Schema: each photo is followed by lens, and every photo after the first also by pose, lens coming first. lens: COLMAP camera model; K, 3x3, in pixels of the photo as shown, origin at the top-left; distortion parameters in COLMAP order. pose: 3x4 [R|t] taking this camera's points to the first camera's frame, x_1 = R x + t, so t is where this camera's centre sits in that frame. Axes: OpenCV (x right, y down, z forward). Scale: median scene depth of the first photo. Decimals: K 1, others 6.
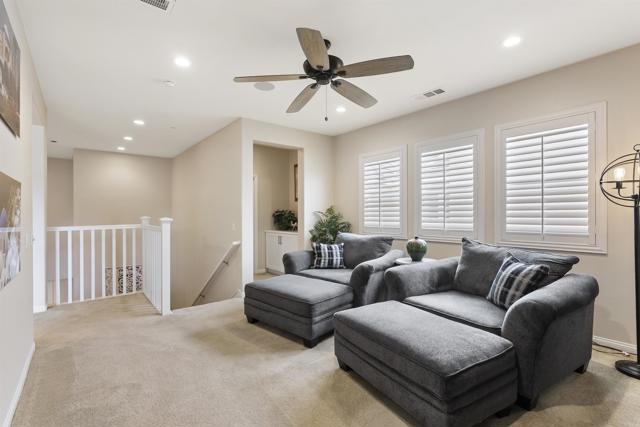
lens RADIAL K [[291.2, 0, 320.4], [0, 291.2, 211.4], [0, 0, 1]] dist [-0.002760, 0.000829]
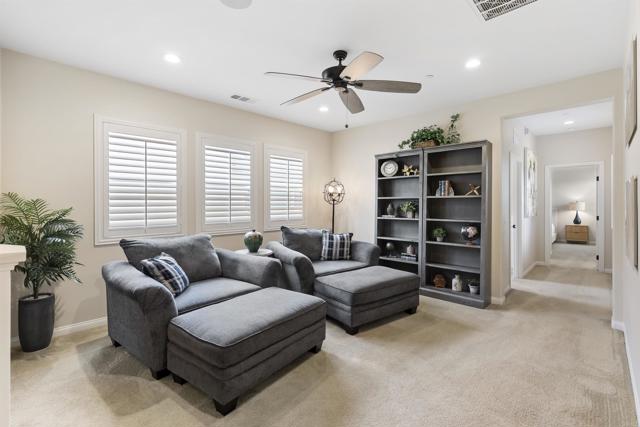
lens RADIAL K [[282.4, 0, 320.0], [0, 282.4, 213.5], [0, 0, 1]] dist [-0.082004, 0.000230]
pose [[-0.094398, -0.015850, 0.995408, -0.719152], [-0.001336, 0.999874, 0.015794, 0.011888], [-0.995534, 0.000161, -0.094407, 0.852012]]
